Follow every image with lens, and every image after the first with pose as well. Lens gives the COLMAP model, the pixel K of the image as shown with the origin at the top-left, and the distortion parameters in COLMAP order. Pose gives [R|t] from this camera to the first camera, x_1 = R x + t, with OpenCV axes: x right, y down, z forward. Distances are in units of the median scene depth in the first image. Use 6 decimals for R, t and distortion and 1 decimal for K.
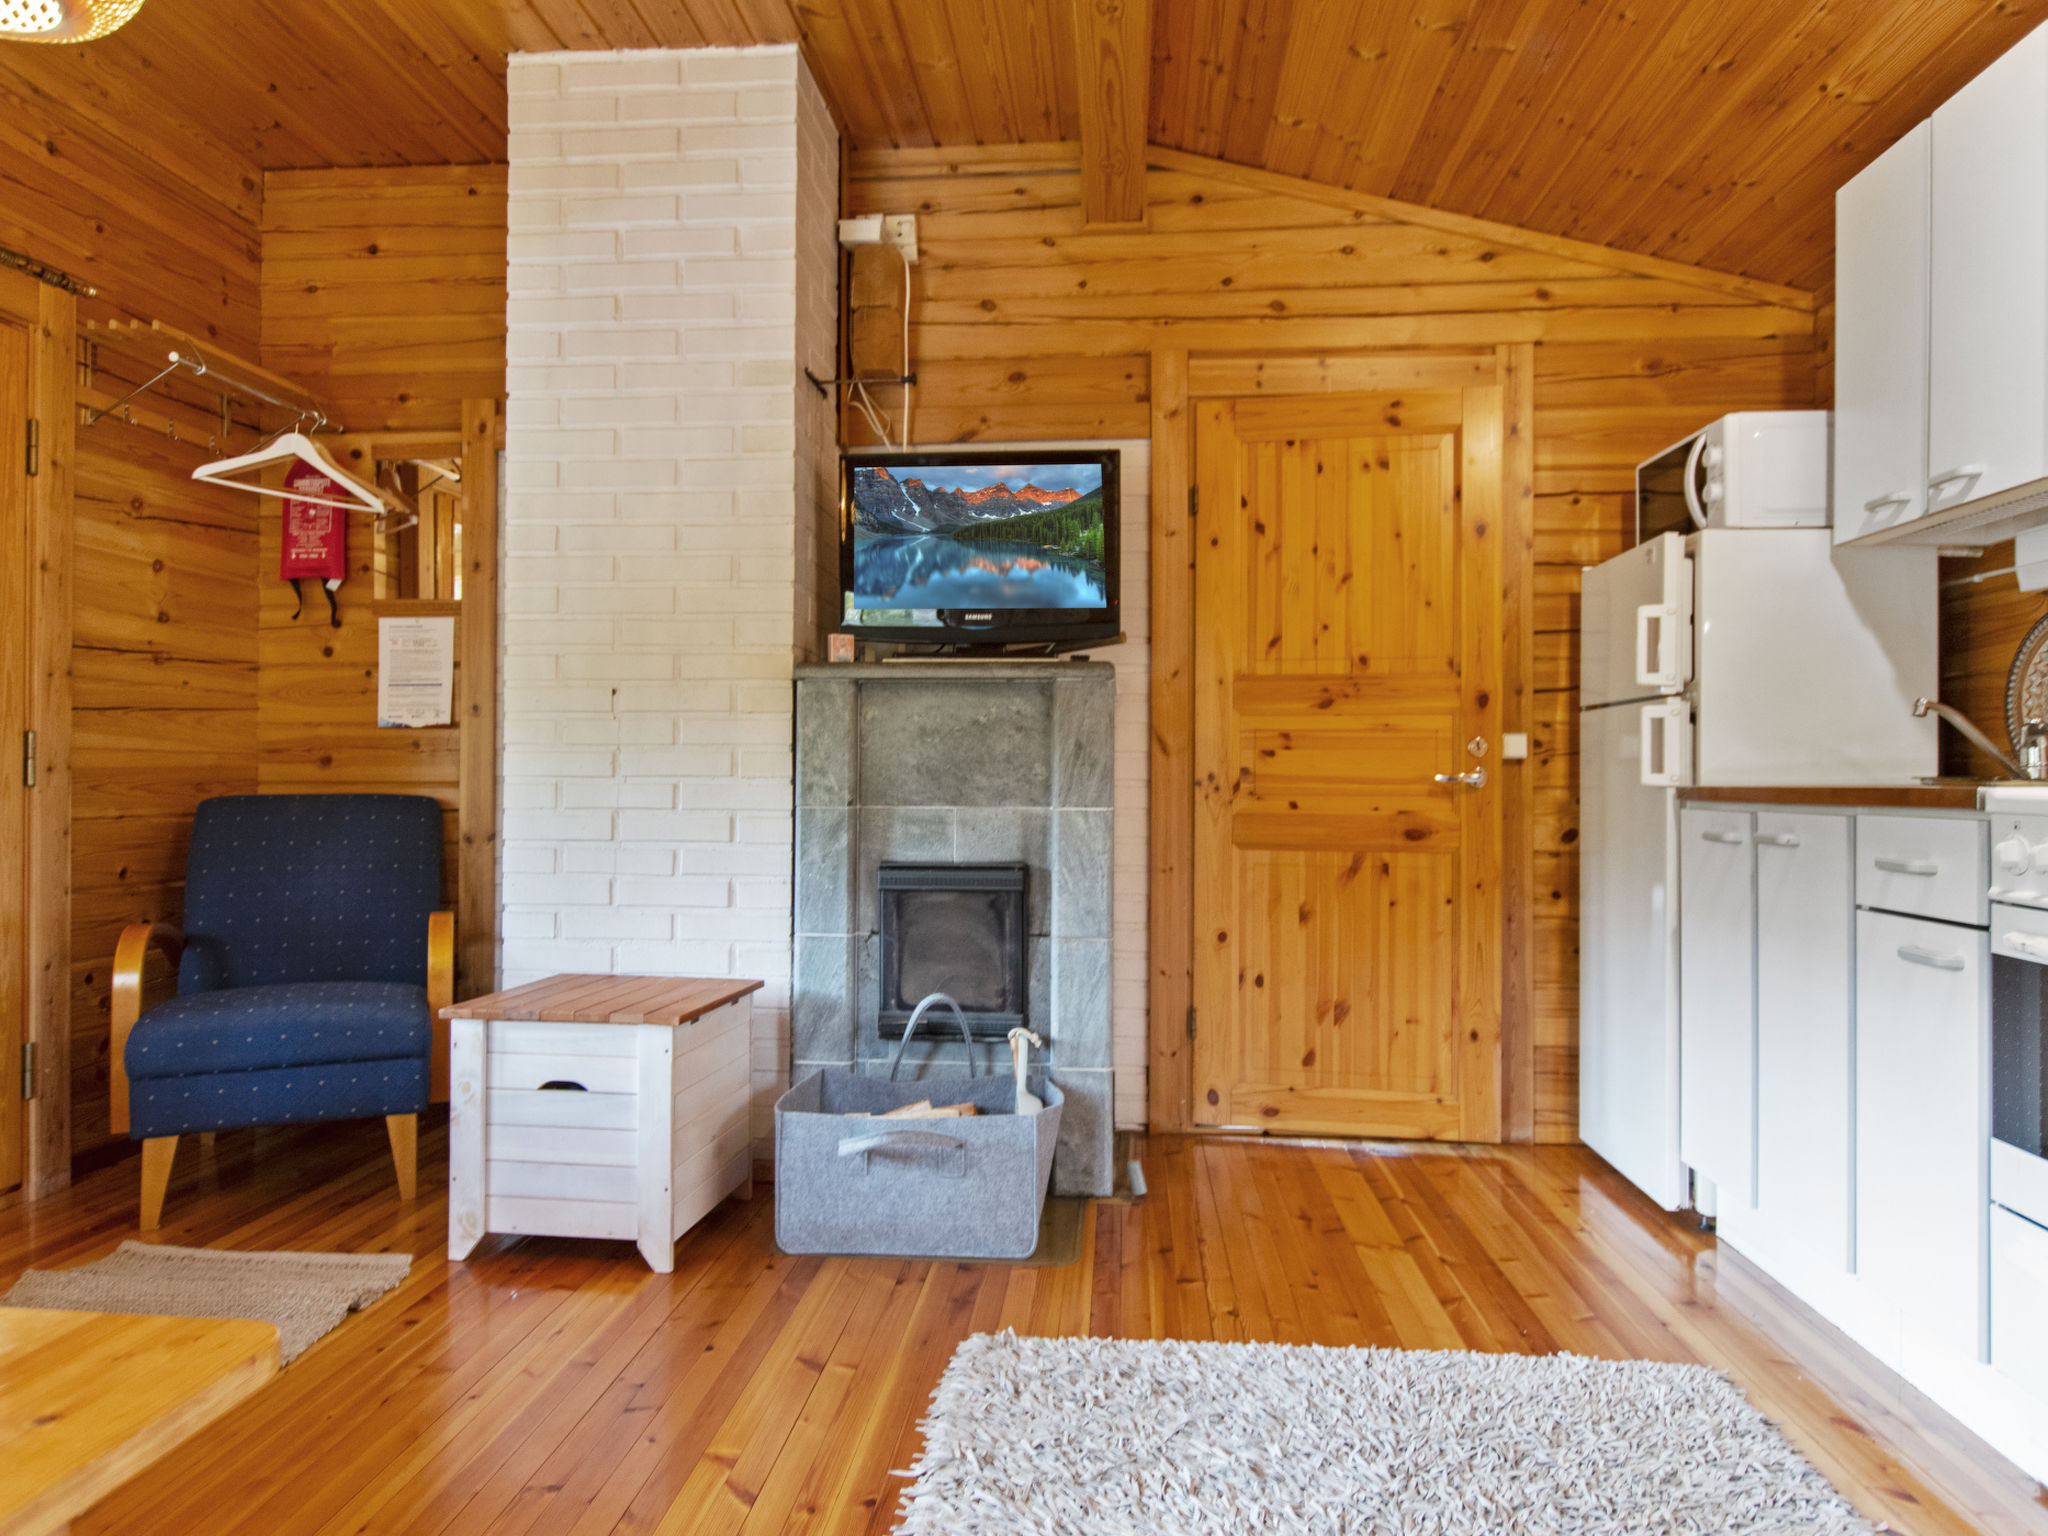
lens RADIAL K [[1268.5, 0, 1024.0], [0, 1268.5, 768.0], [0, 0, 1]] dist [0.001136, -0.003238]
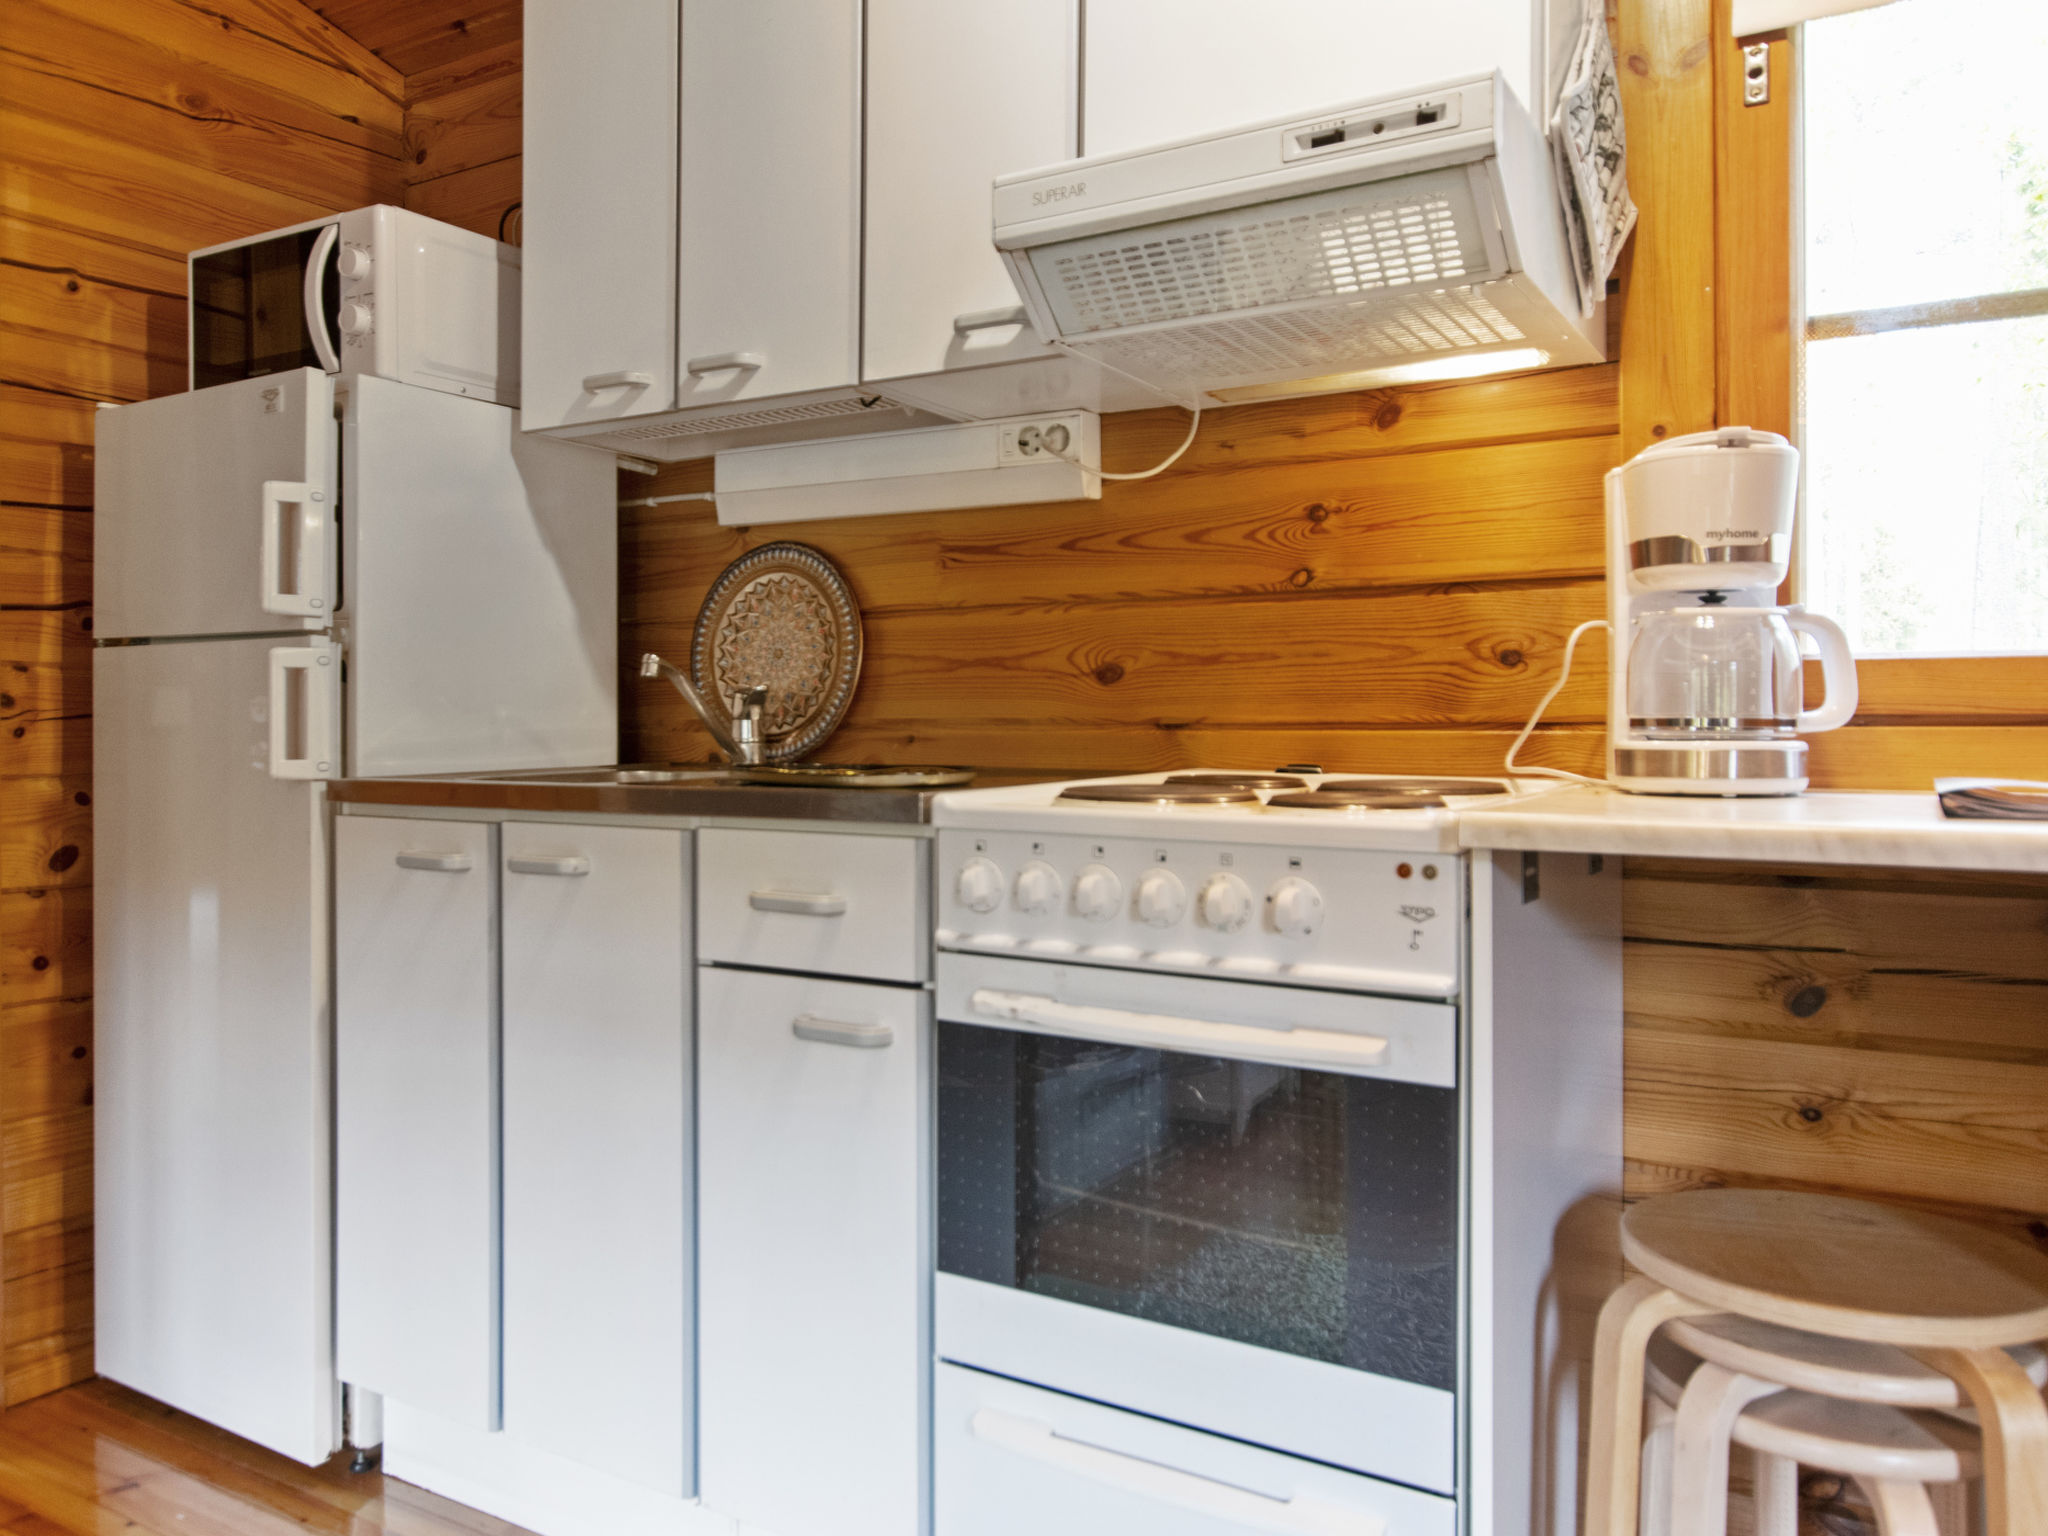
lens RADIAL K [[1542.7, 0, 1021.7], [0, 1542.7, 719.3], [0, 0, 1]] dist [-0.003019, 0.004306]
pose [[0.452287, -0.005634, 0.891855, -0.004264], [-0.003592, 0.999960, 0.008139, -0.022182], [-0.891865, -0.006884, 0.452248, 0.354268]]
